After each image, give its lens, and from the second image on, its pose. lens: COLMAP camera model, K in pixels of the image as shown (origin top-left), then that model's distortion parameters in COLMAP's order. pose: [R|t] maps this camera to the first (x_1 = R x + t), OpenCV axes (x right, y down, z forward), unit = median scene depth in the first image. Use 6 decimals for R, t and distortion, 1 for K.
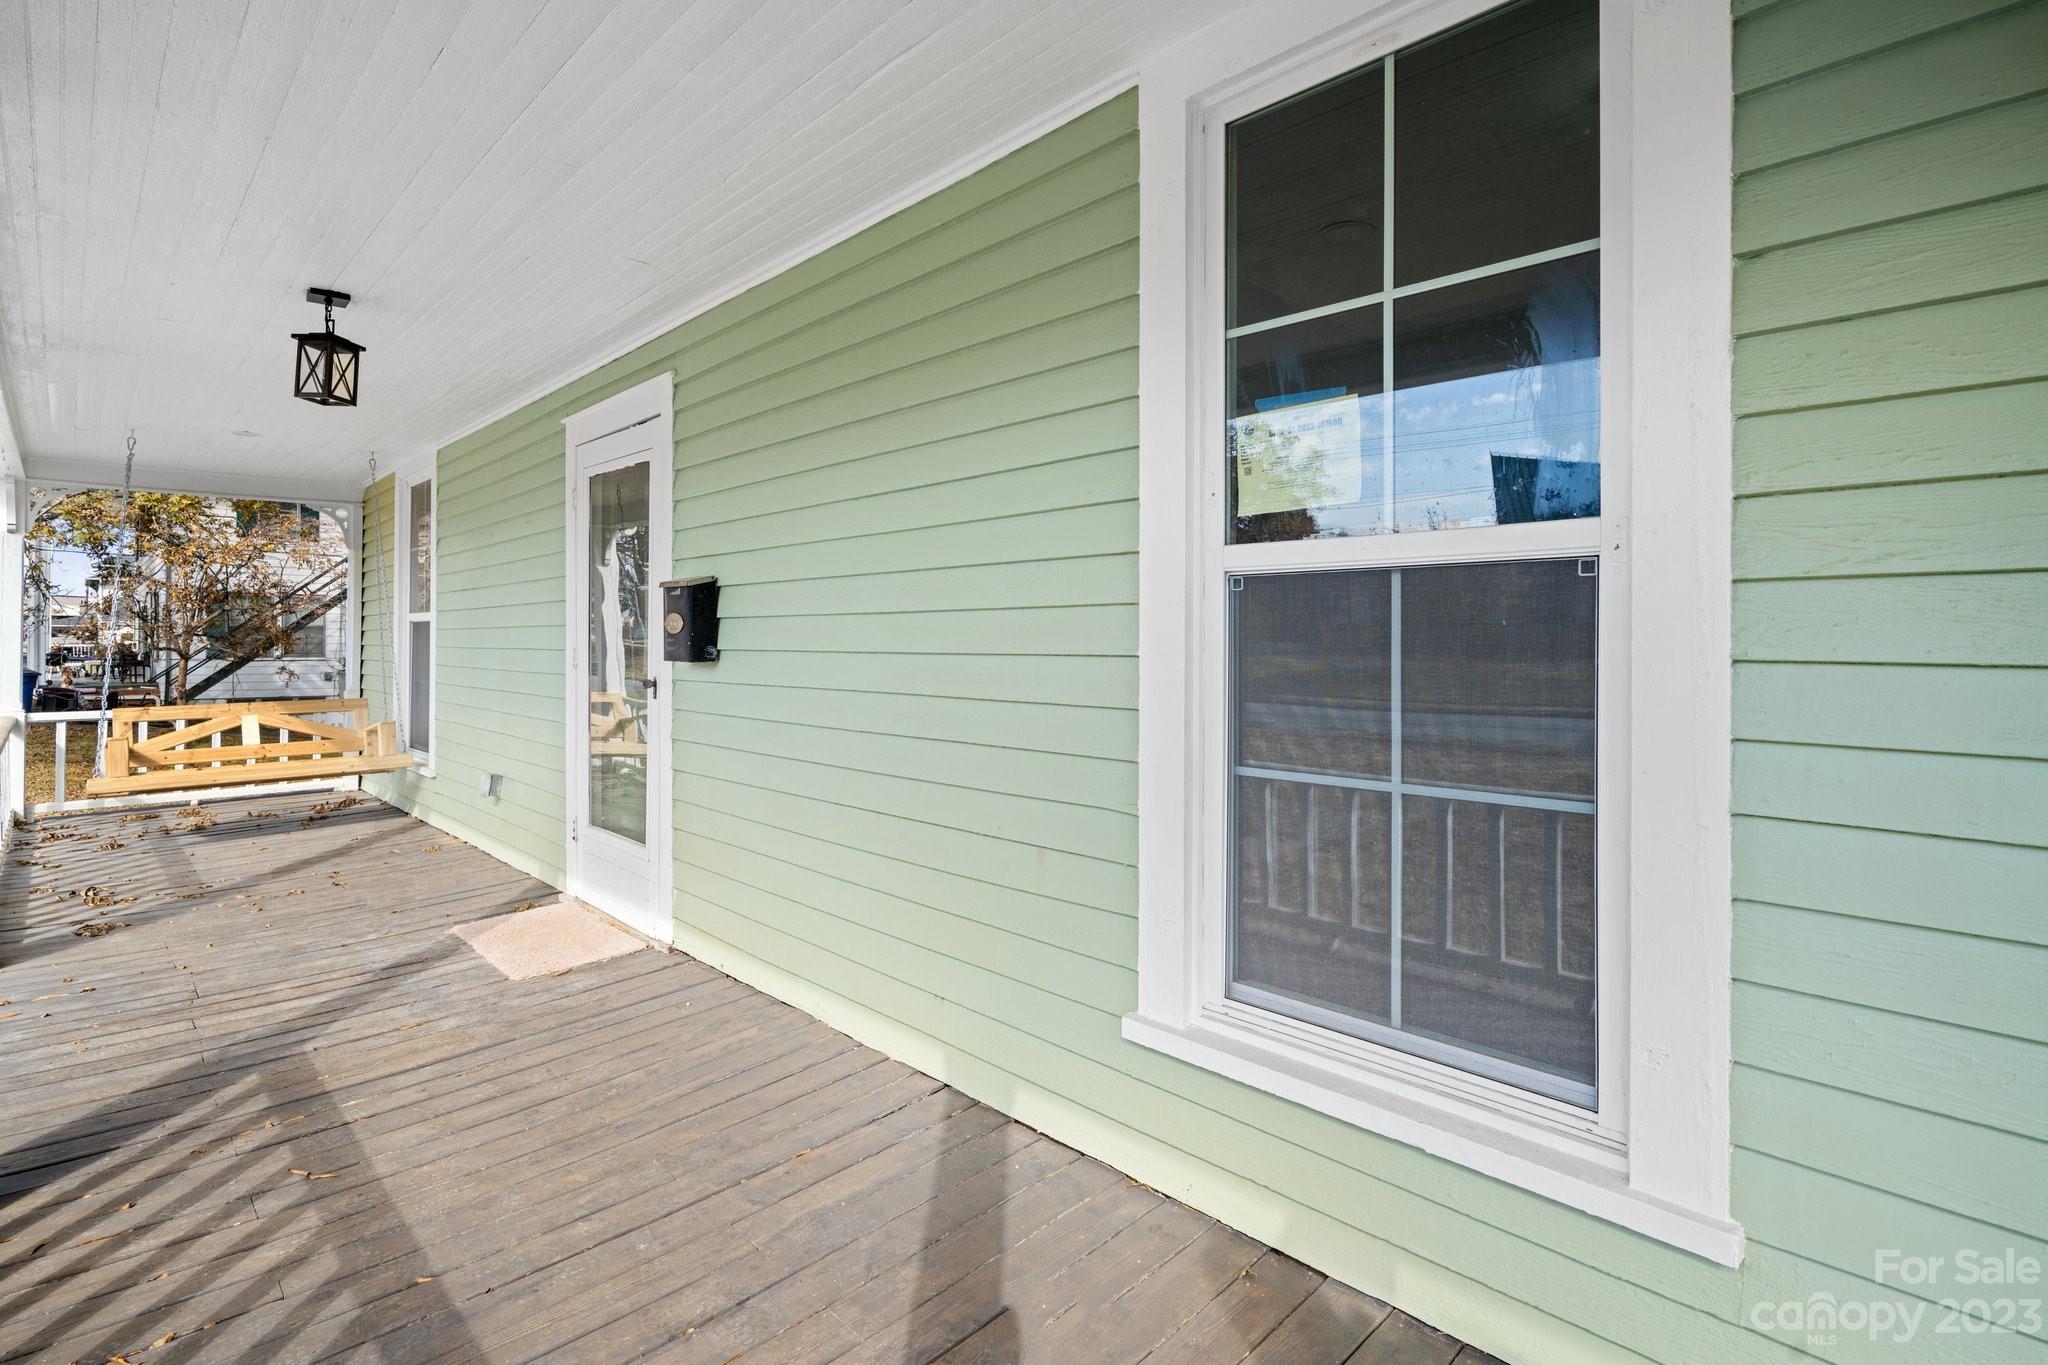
lens RADIAL K [[947.7, 0, 1008.8], [0, 947.7, 626.5], [0, 0, 1]] dist [-0.001148, -0.000342]
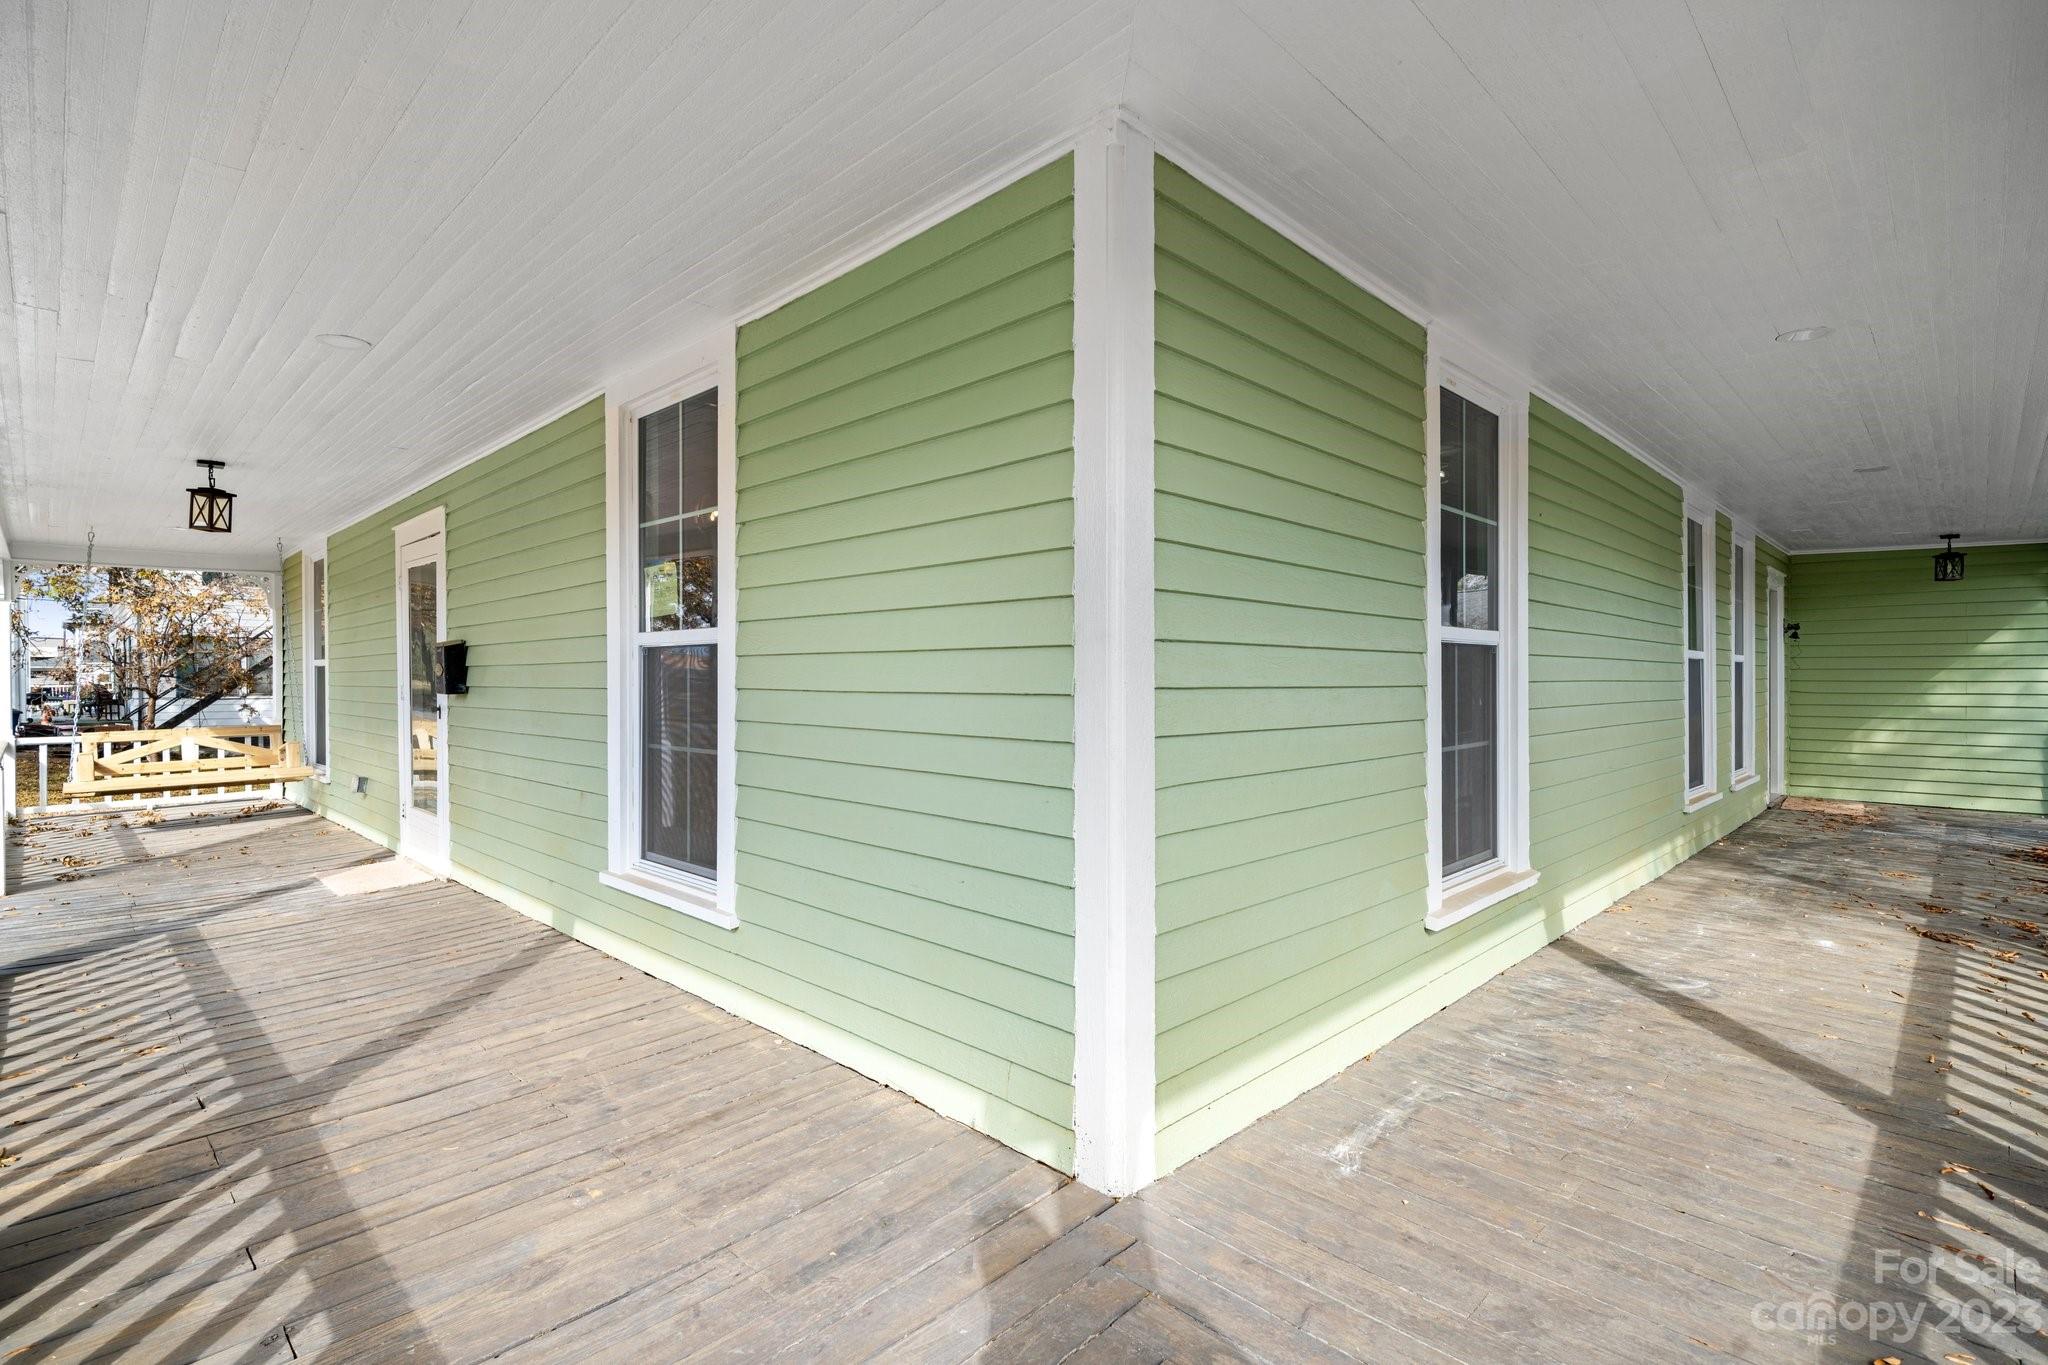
lens RADIAL K [[947.7, 0, 1026.1], [0, 947.7, 685.3], [0, 0, 1]] dist [-0.001148, -0.000342]
pose [[0.999792, -0.001256, 0.020355, 0.330850], [0.000842, 0.999794, 0.020302, -0.004816], [-0.020376, -0.020281, 0.999587, -0.333717]]
